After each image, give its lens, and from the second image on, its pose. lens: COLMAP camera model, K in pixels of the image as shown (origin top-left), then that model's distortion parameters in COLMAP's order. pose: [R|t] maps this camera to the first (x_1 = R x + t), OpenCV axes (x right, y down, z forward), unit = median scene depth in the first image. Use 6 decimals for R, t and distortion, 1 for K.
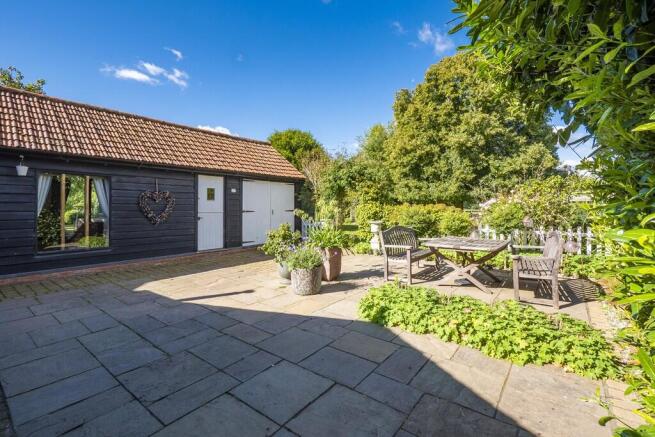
lens RADIAL K [[302.5, 0, 316.9], [0, 302.5, 207.7], [0, 0, 1]] dist [0.000305, 0.000072]
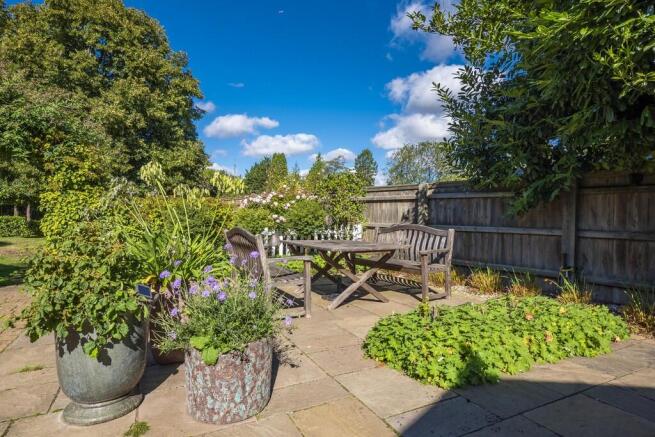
lens RADIAL K [[369.8, 0, 327.5], [0, 369.8, 218.5], [0, 0, 1]] dist [-0.002299, -0.001107]
pose [[0.399855, -0.001073, 0.916578, -0.114598], [-0.003503, 0.999990, 0.002699, 0.015071], [-0.916572, -0.004290, 0.399847, 0.206544]]
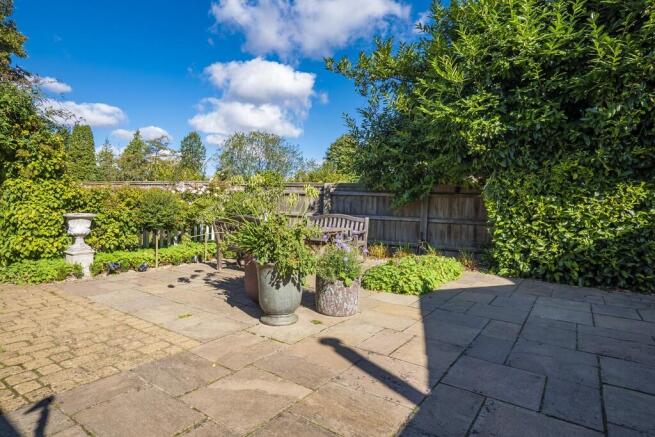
lens RADIAL K [[369.8, 0, 327.5], [0, 369.8, 218.5], [0, 0, 1]] dist [-0.002299, -0.001107]
pose [[-0.081521, -0.033858, 0.996096, -0.248753], [-0.021754, 0.999245, 0.032185, 0.011703], [-0.996434, -0.019045, -0.082196, 0.316054]]
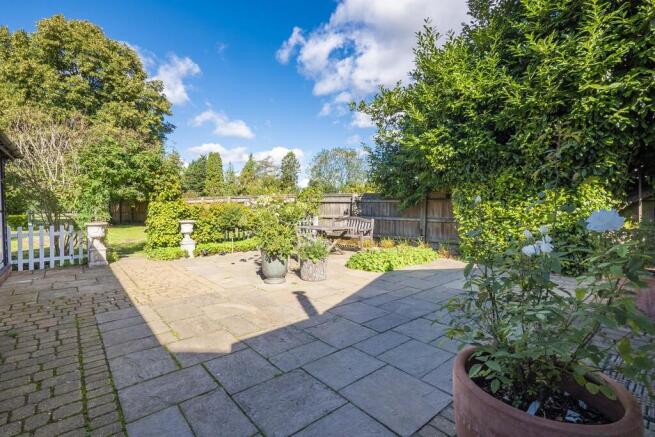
lens RADIAL K [[317.0, 0, 327.5], [0, 317.0, 218.5], [0, 0, 1]] dist [0.001897, 0.000358]
pose [[0.175509, -0.036887, 0.983787, -0.338722], [0.005592, 0.999319, 0.036472, 0.003289], [-0.984462, -0.000900, 0.175596, 0.214768]]
